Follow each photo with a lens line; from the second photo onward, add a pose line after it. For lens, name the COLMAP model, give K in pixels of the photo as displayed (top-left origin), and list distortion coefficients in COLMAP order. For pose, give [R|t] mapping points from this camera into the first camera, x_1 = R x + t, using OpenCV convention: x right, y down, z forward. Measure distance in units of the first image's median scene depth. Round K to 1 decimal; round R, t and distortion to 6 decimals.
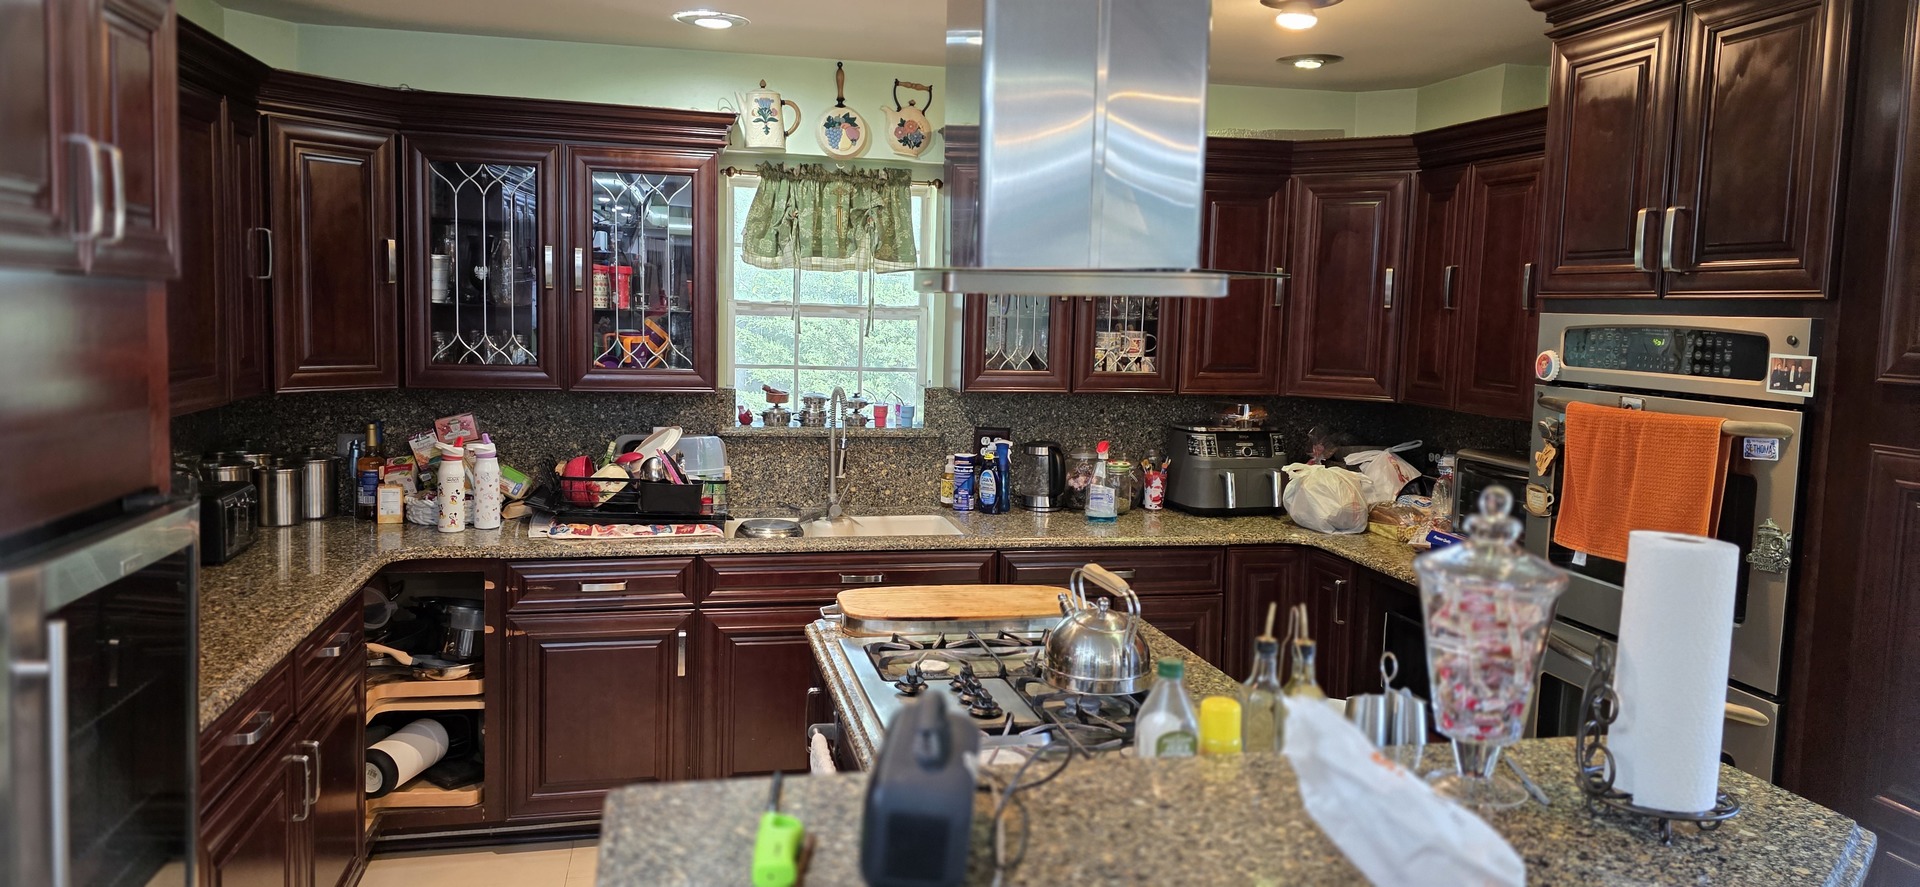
lens RADIAL K [[1256.6, 0, 955.8], [0, 1256.6, 401.8], [0, 0, 1]] dist [0.091926, -0.001839]
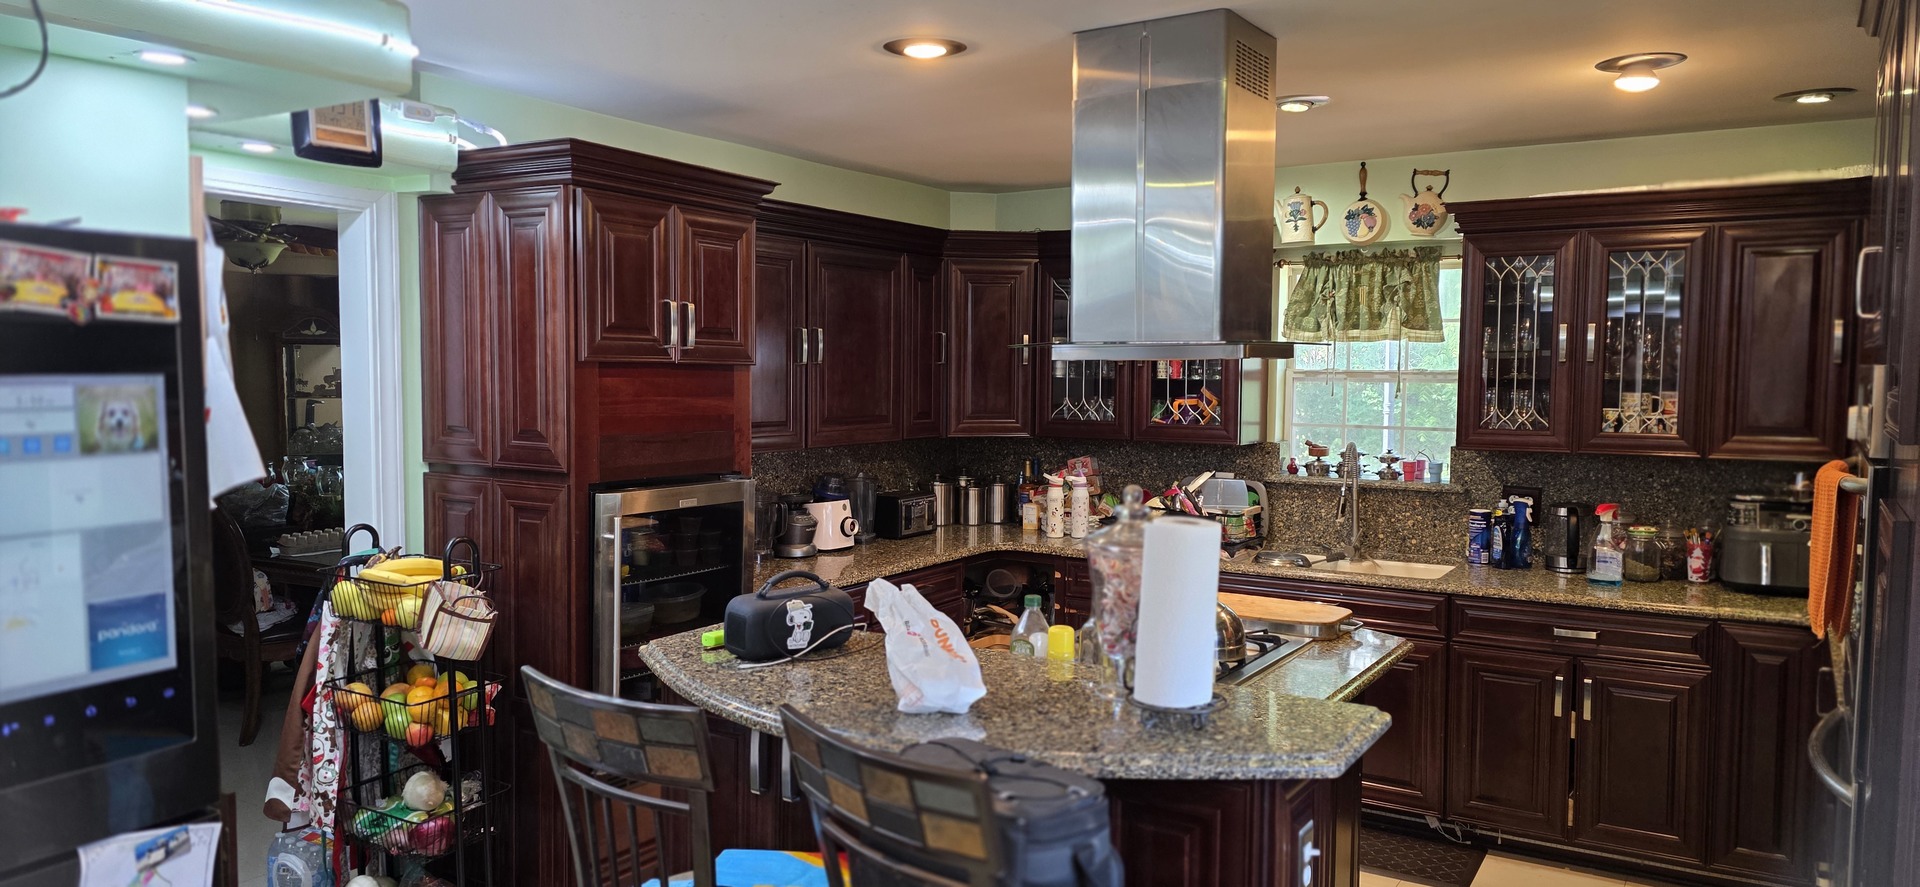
lens RADIAL K [[1256.6, 0, 955.8], [0, 1256.6, 401.8], [0, 0, 1]] dist [0.091926, -0.001839]
pose [[0.717947, -0.004448, -0.696084, 0.440570], [-0.037075, 0.998316, -0.044618, 0.015567], [0.695110, 0.057841, 0.716573, -0.077231]]
